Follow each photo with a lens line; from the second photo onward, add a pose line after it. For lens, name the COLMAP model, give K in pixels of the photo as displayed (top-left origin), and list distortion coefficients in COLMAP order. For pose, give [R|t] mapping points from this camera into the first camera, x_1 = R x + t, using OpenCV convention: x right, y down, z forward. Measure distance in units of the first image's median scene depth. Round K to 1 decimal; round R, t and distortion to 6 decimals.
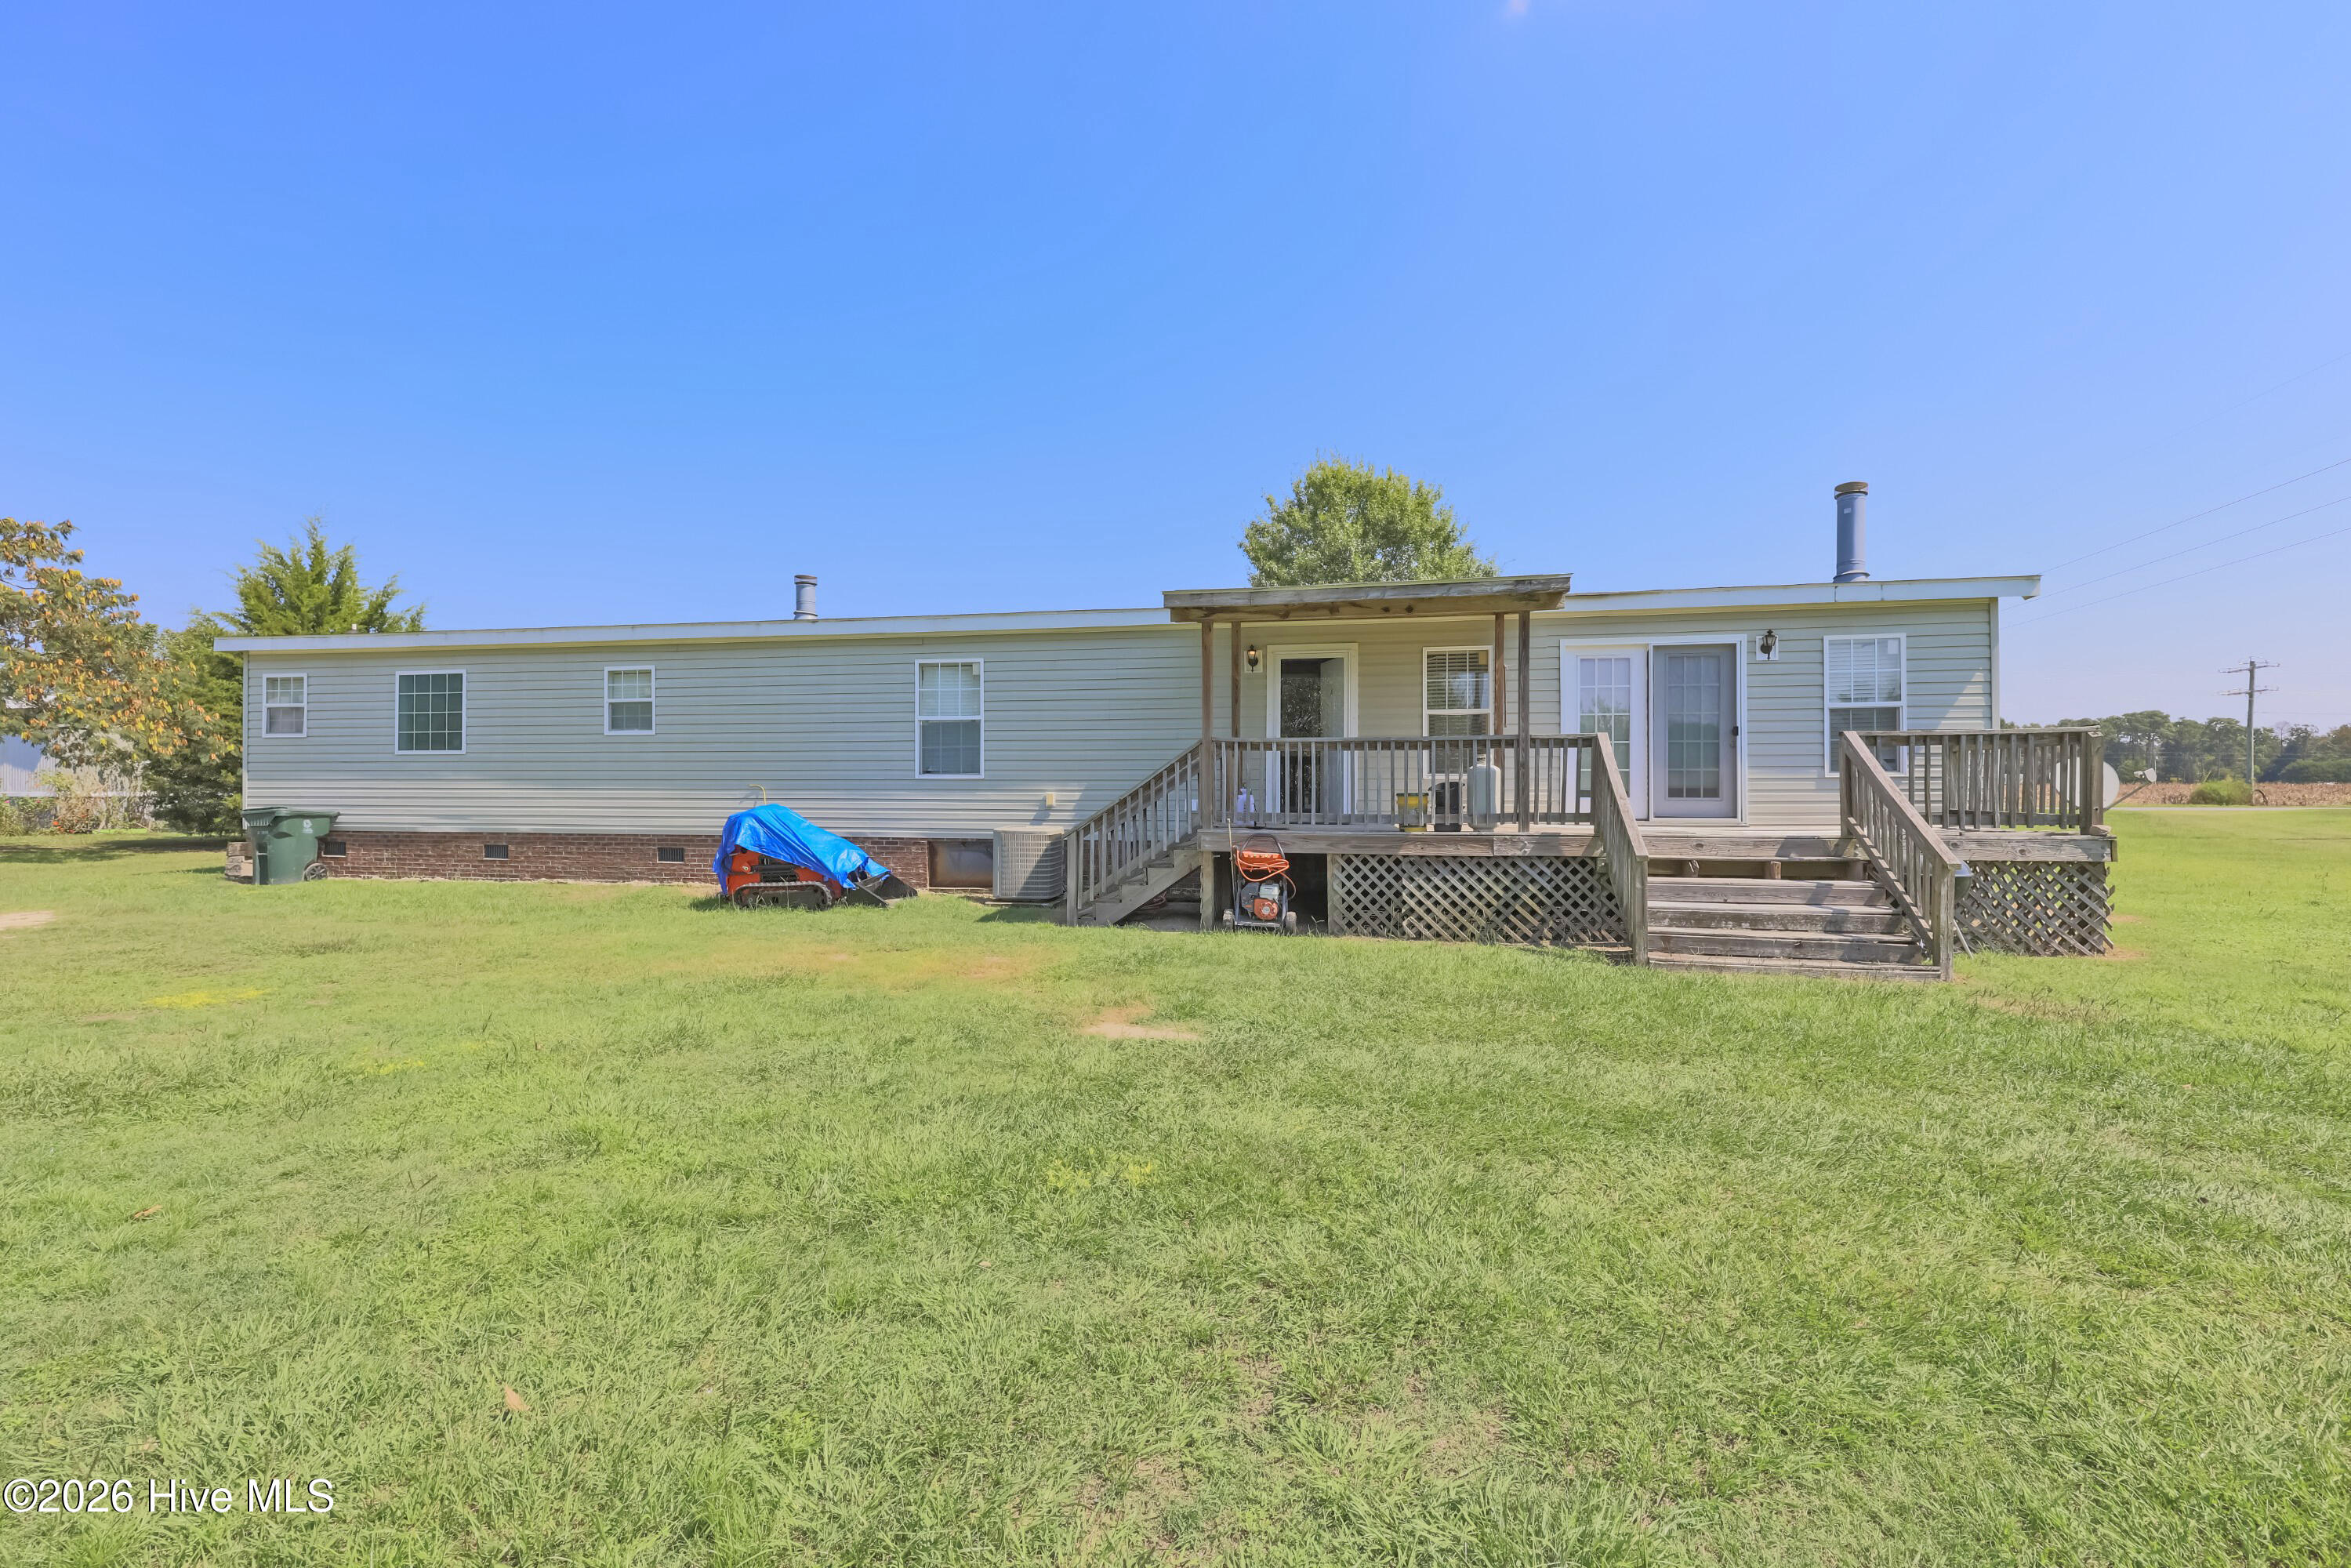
lens RADIAL K [[1004.9, 0, 1170.7], [0, 1004.9, 772.3], [0, 0, 1]] dist [-0.006903, 0.000353]
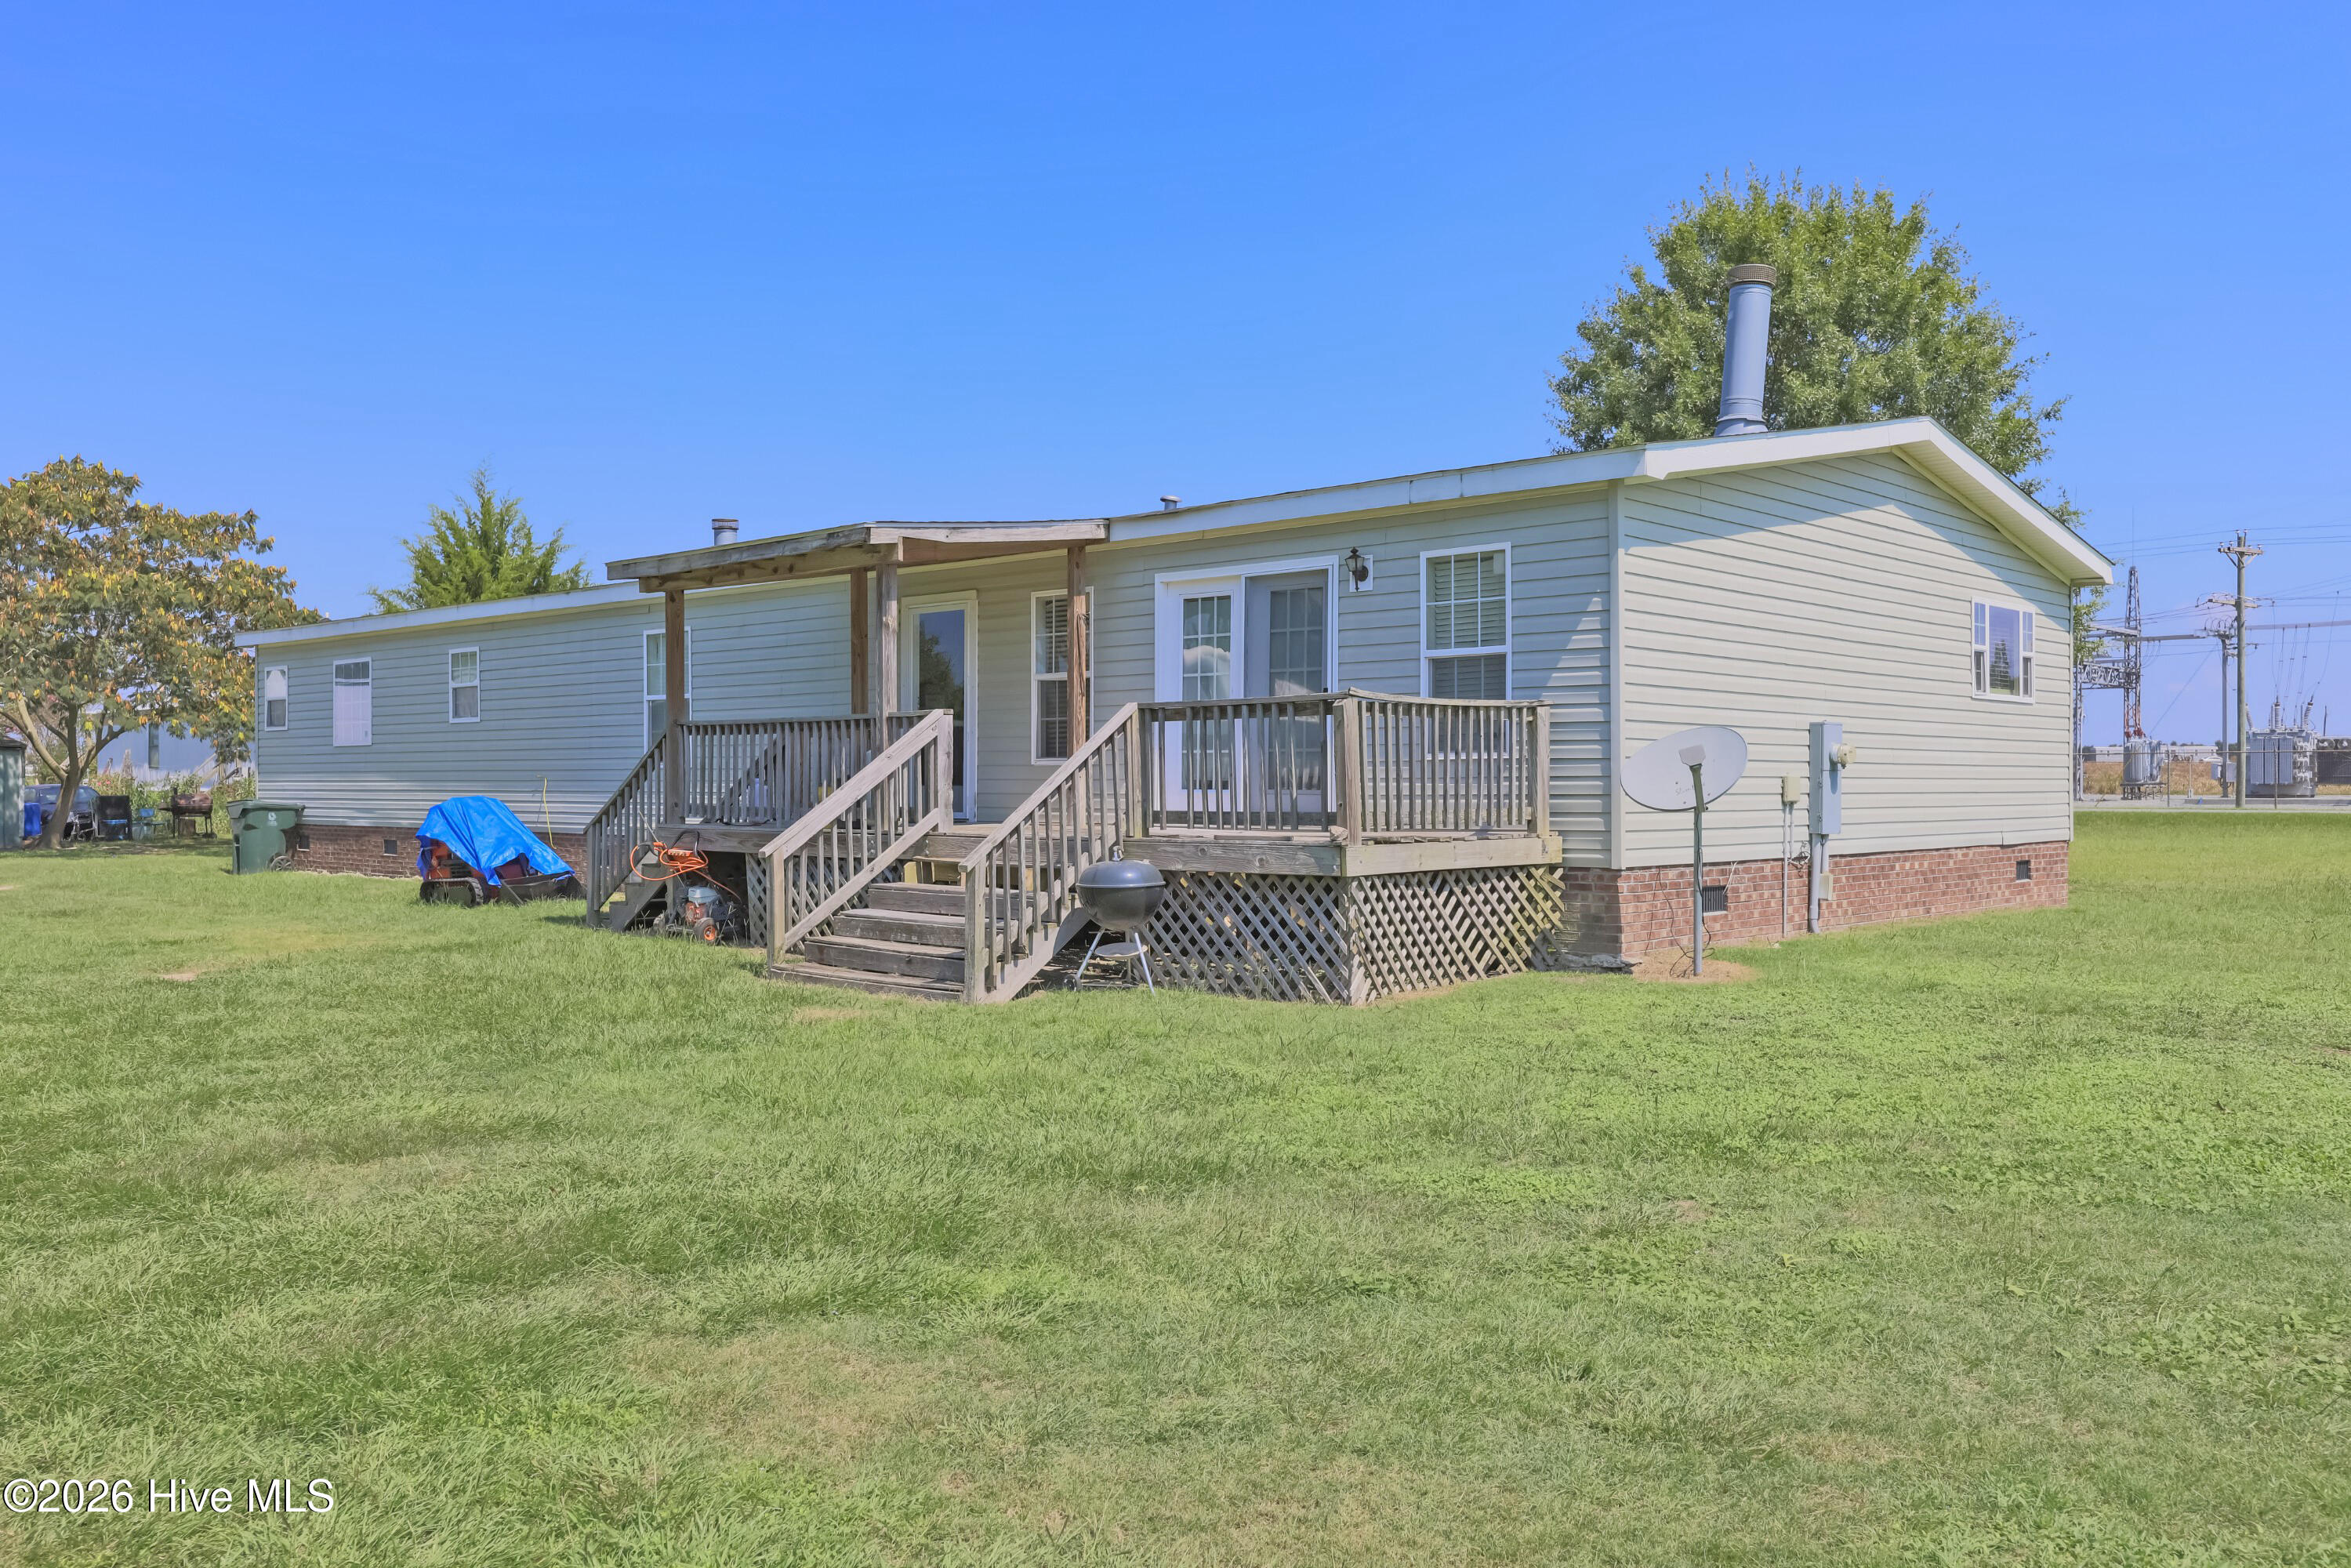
lens RADIAL K [[1841.6, 0, 1186.8], [0, 1841.6, 786.5], [0, 0, 1]] dist [-0.041793, -0.005295]
pose [[0.862240, -0.000114, -0.506499, 1.053587], [0.008779, 0.999853, 0.014719, 0.002853], [0.506423, -0.017138, 0.862115, -0.143619]]
